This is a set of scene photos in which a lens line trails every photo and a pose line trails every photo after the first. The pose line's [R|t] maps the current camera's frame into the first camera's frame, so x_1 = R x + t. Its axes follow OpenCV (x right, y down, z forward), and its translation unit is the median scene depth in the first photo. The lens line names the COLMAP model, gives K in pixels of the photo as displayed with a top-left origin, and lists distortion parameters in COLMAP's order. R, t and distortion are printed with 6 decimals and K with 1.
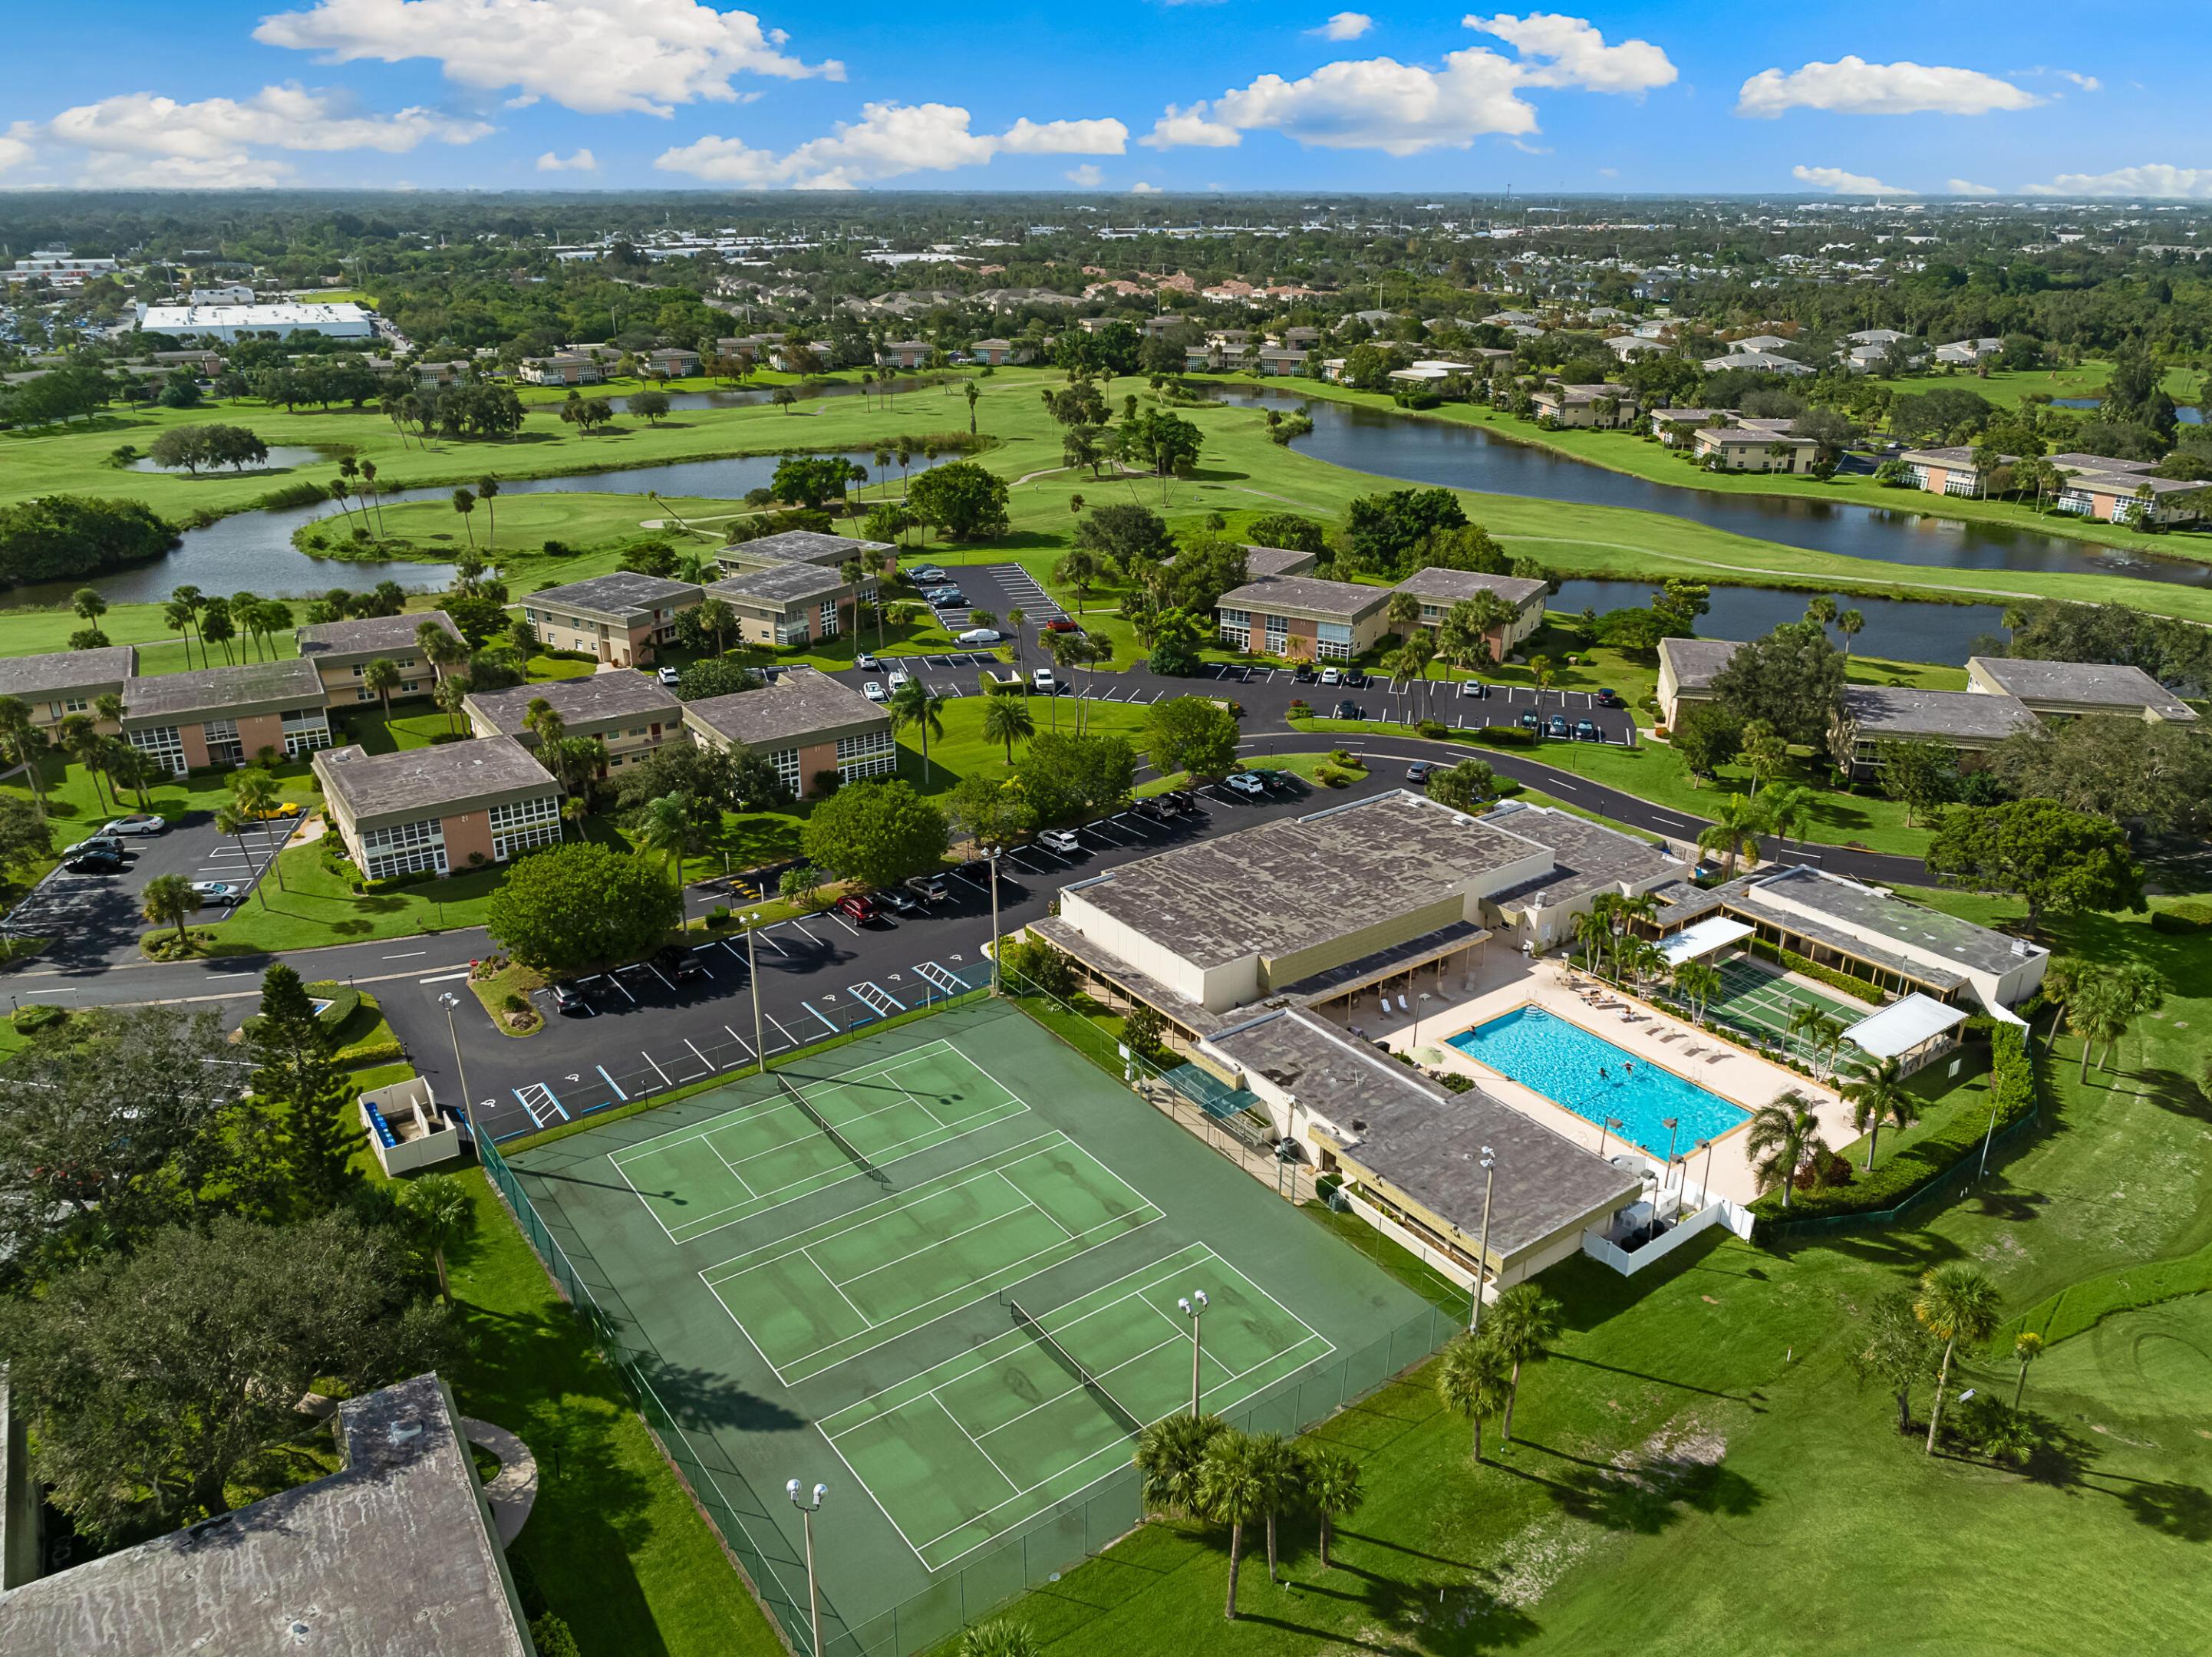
lens RADIAL K [[1590.1, 0, 1106.0], [0, 1590.1, 828.5], [0, 0, 1]] dist [-0.025081, 0.042038]
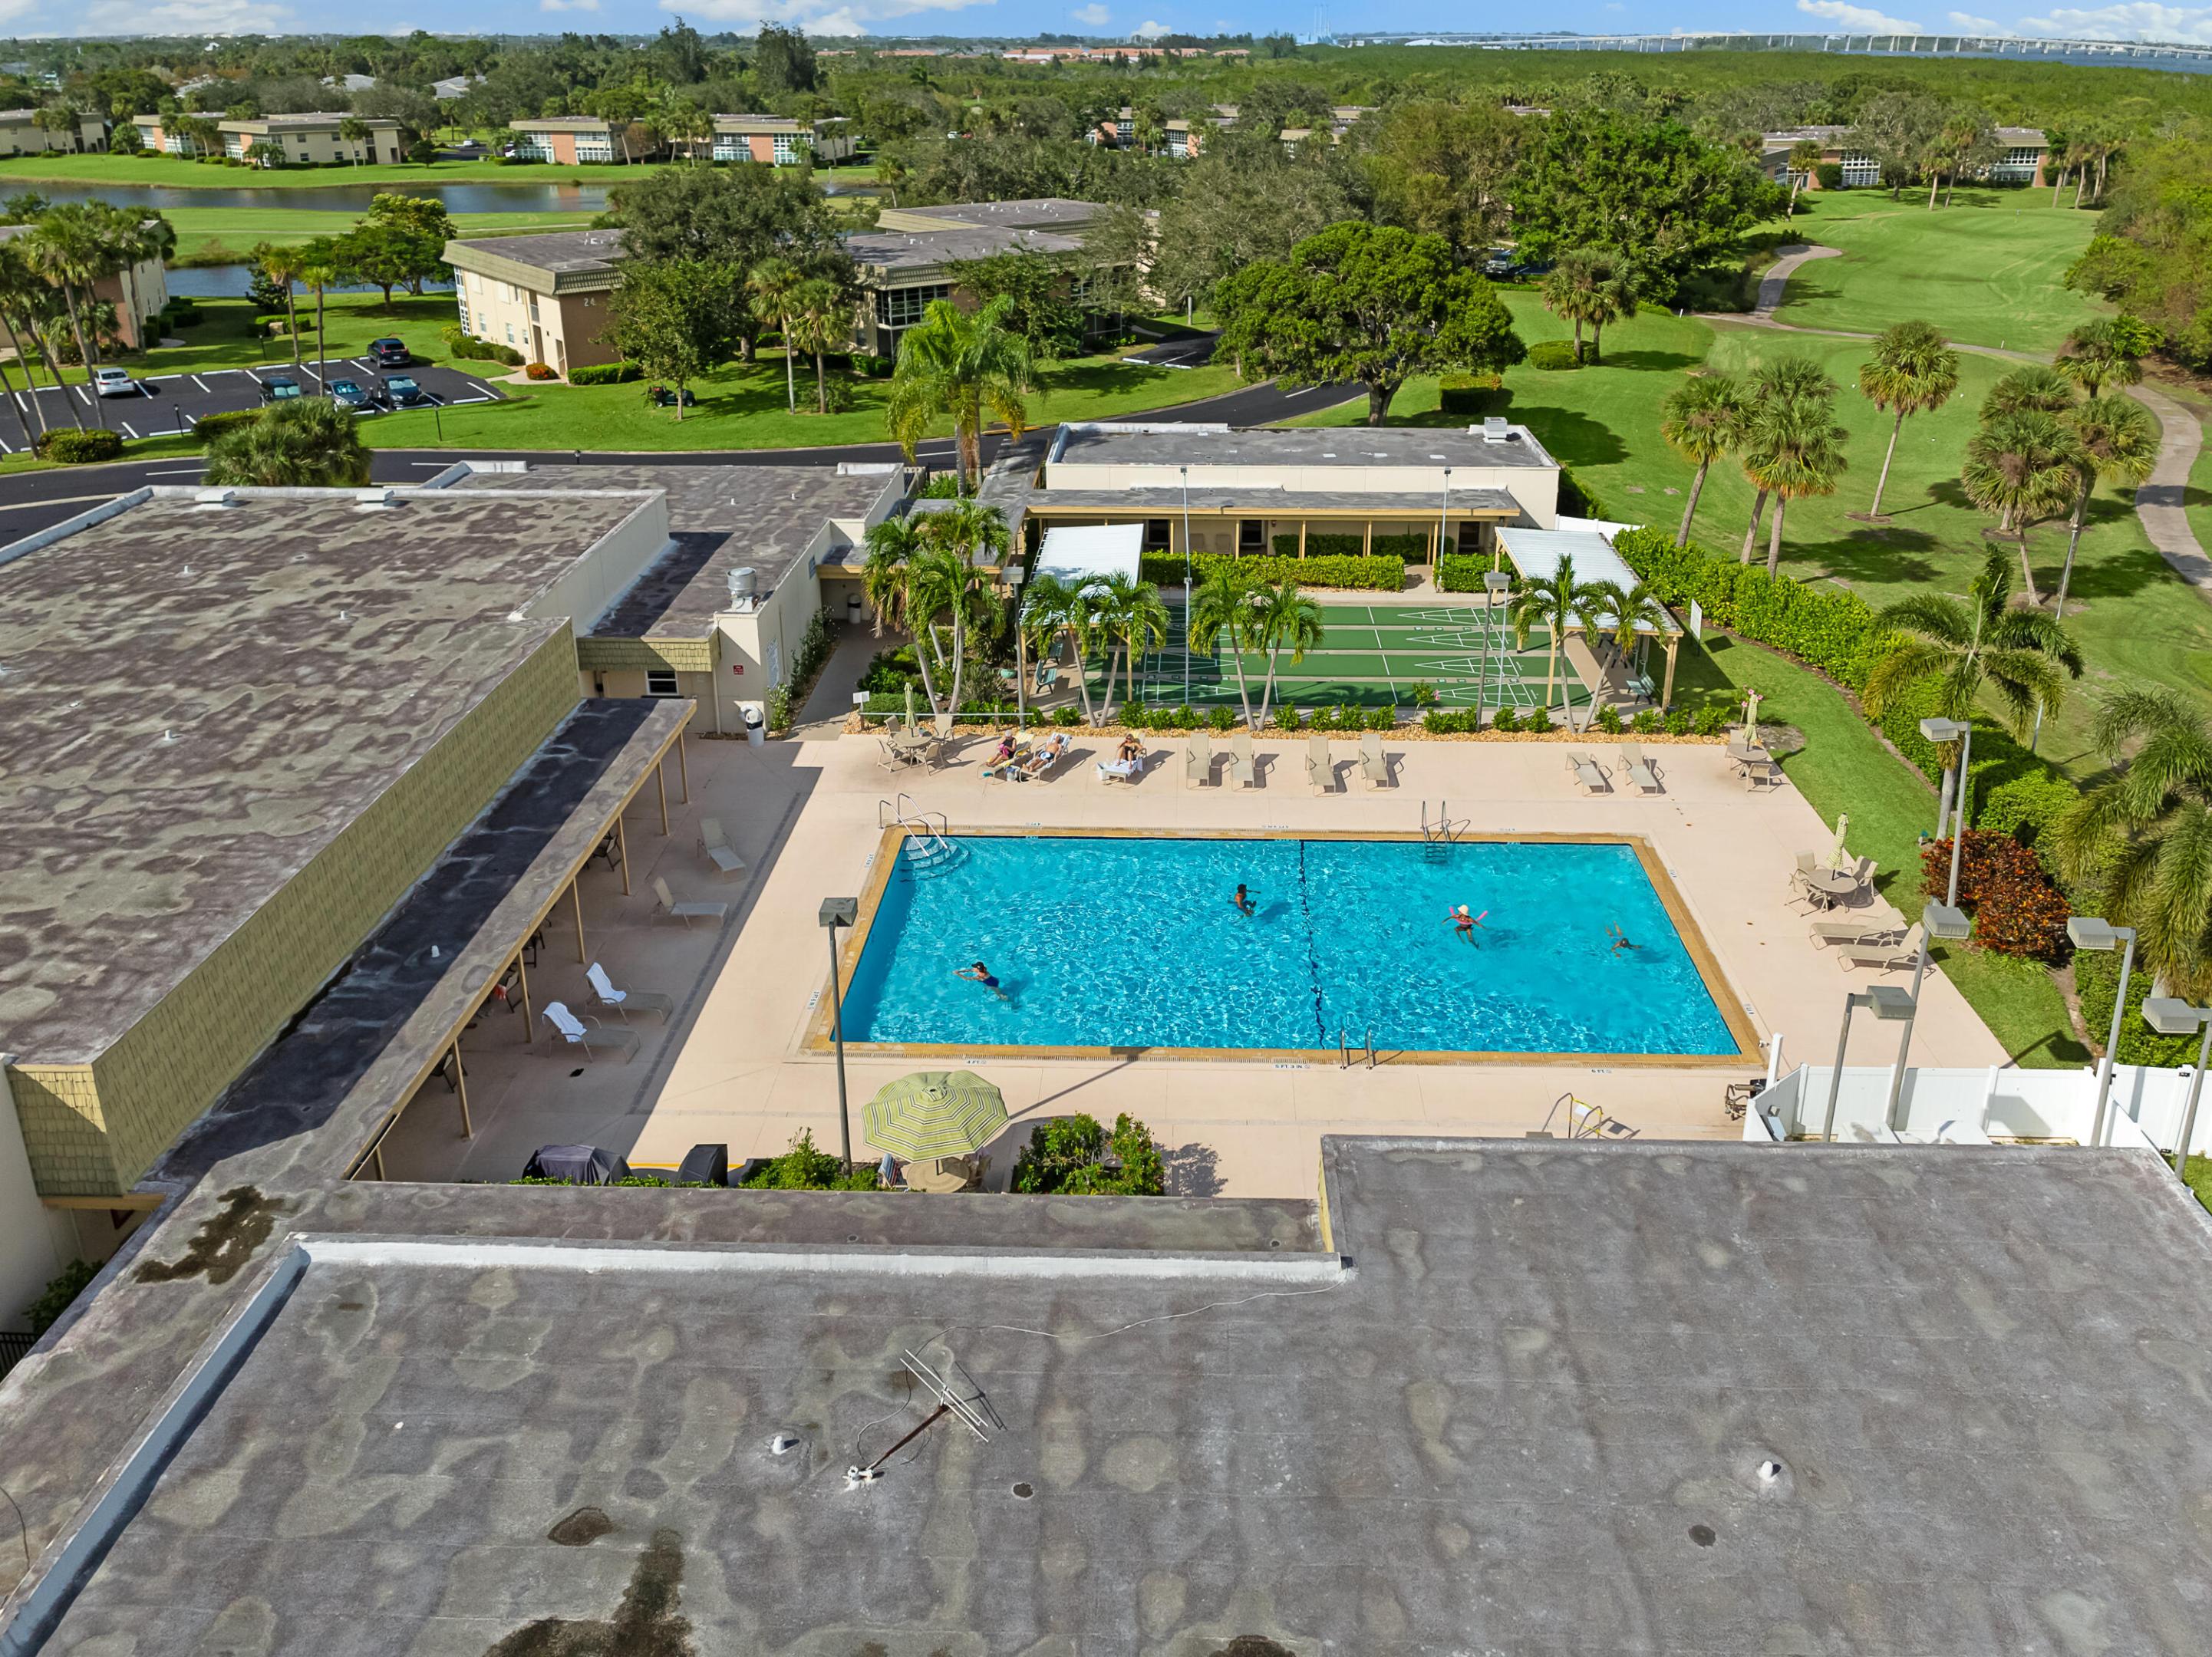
lens RADIAL K [[1658.1, 0, 1161.4], [0, 1658.1, 615.9], [0, 0, 1]] dist [0.013358, -0.030914]
pose [[0.608066, -0.263025, 0.749049, 0.026919], [0.297231, 0.950323, 0.092414, 0.031761], [-0.736145, 0.166447, 0.656038, 0.474902]]
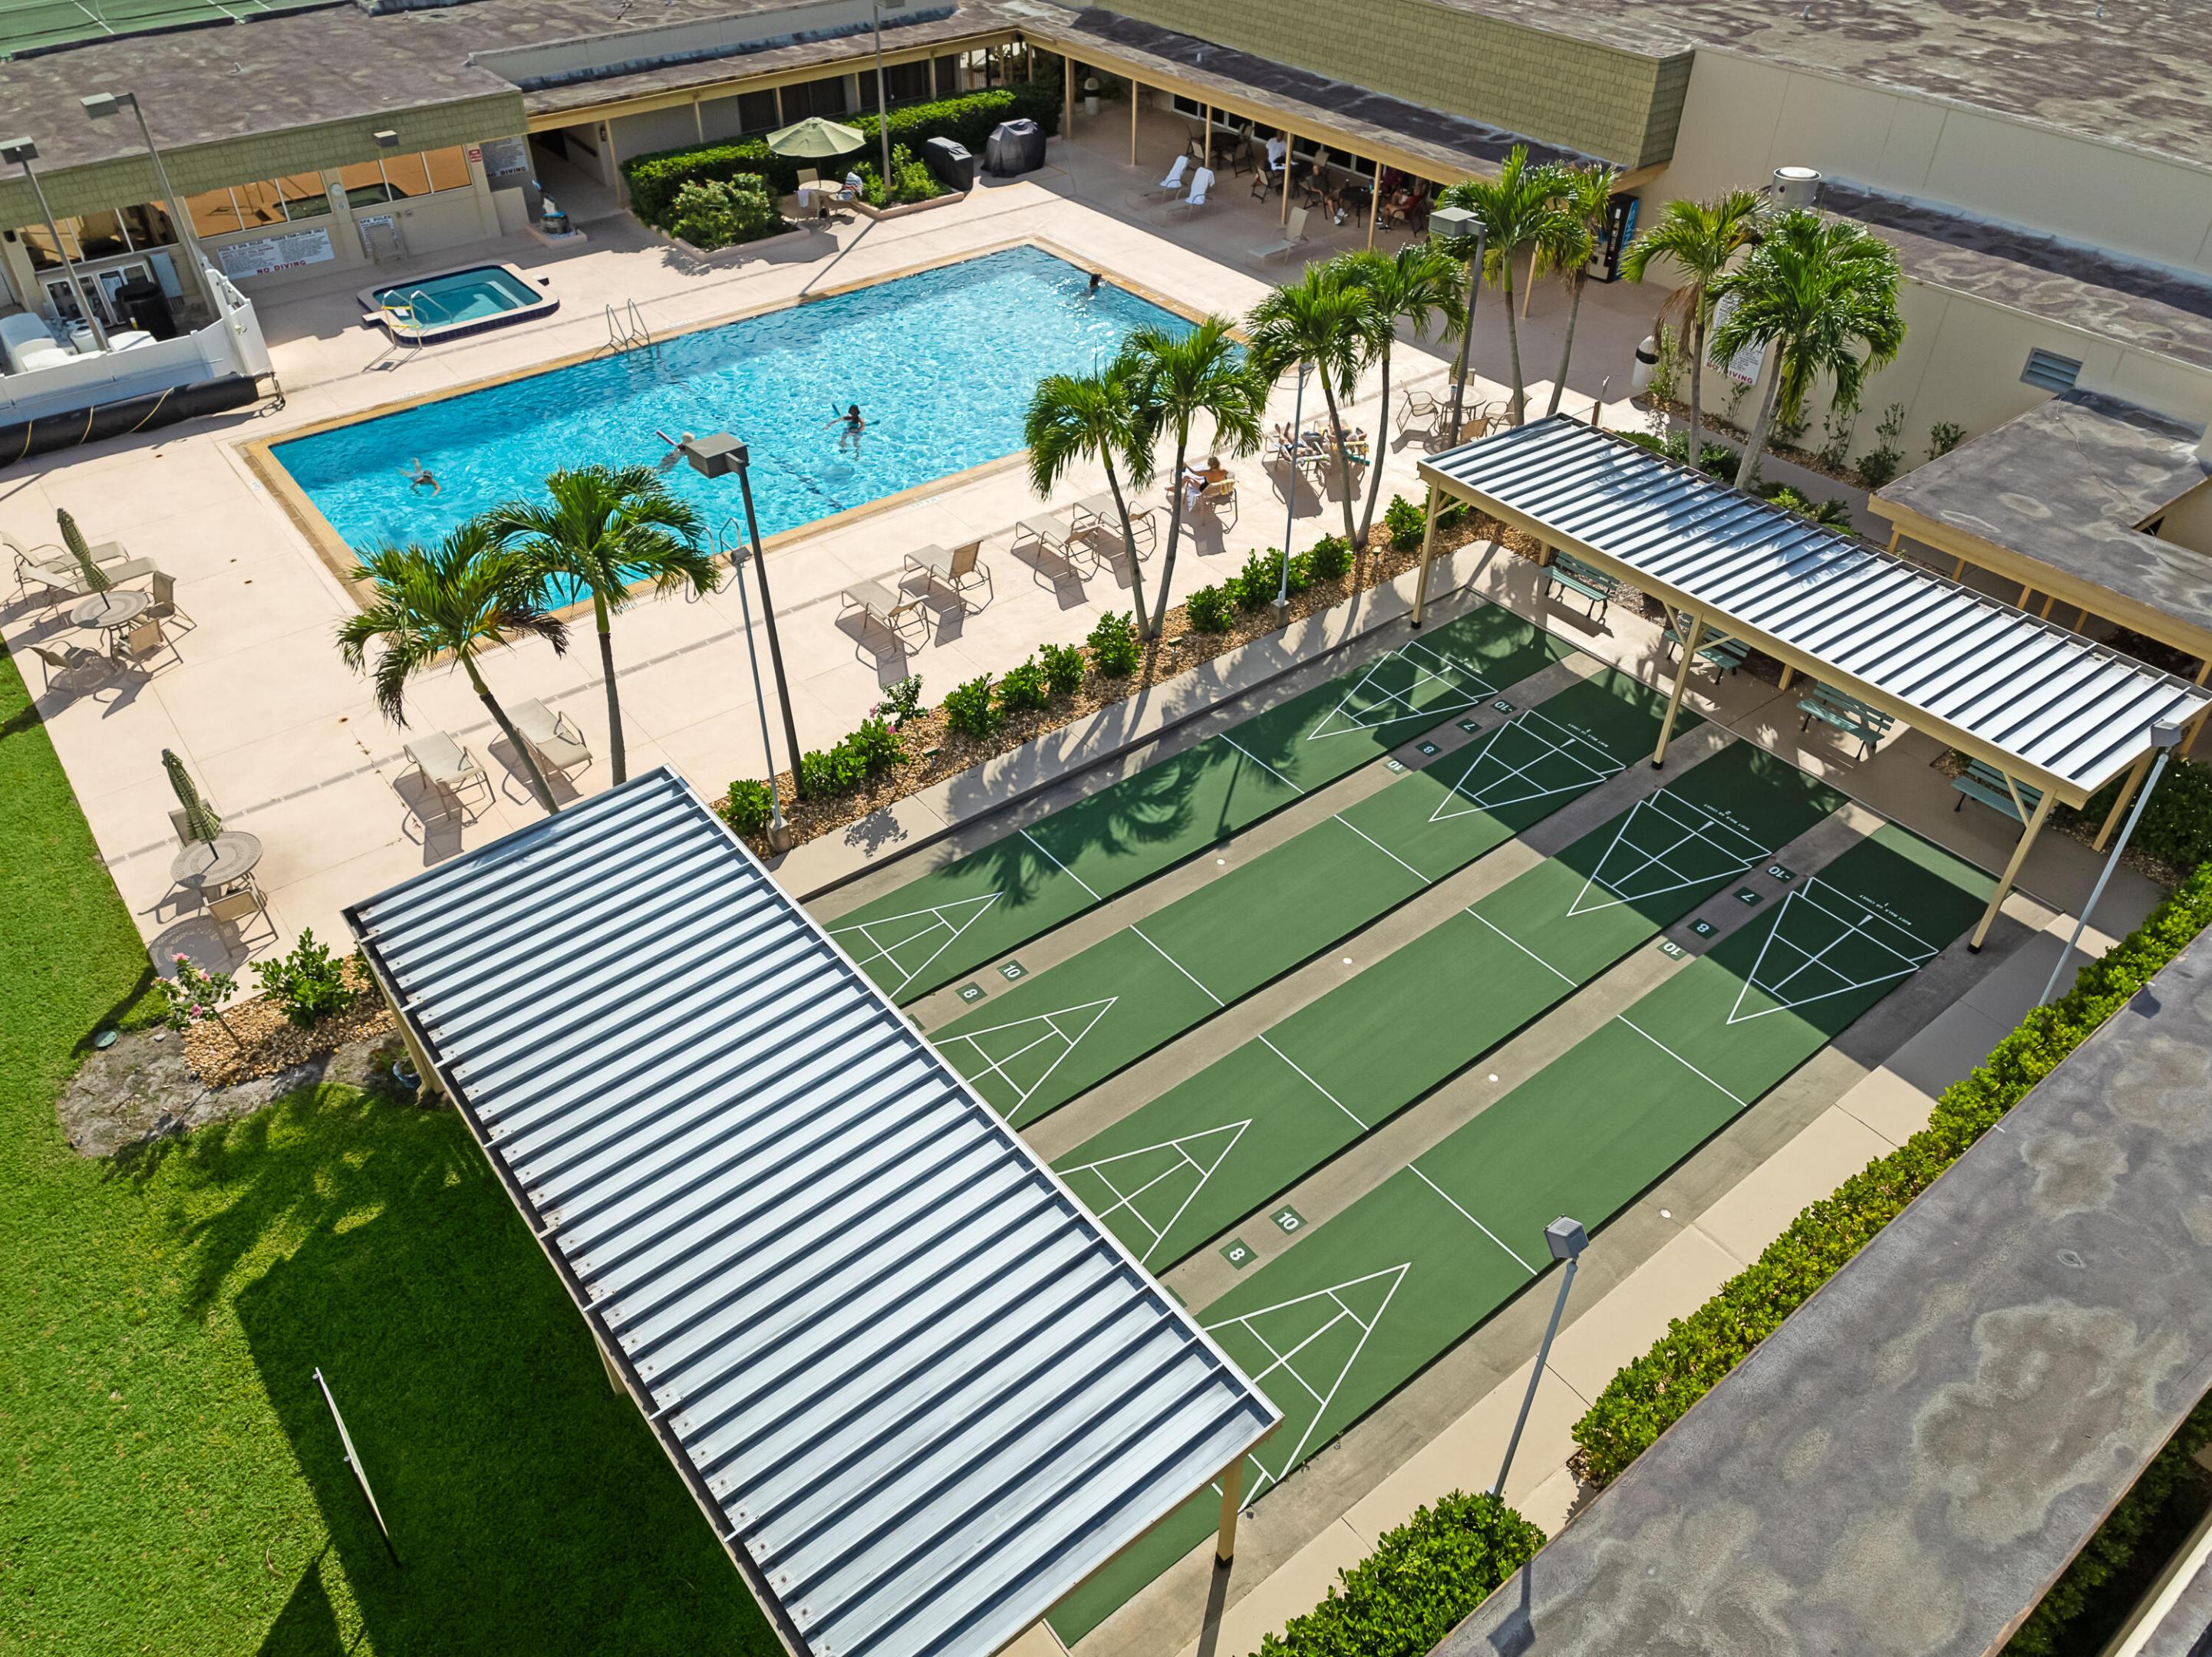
lens RADIAL K [[1590.1, 0, 1106.0], [0, 1590.1, 828.5], [0, 0, 1]] dist [-0.025081, 0.042038]
pose [[0.030560, 0.633920, -0.772794, 0.367045], [-0.381088, 0.722145, 0.577303, 0.010330], [0.924033, 0.276861, 0.263648, 0.613130]]
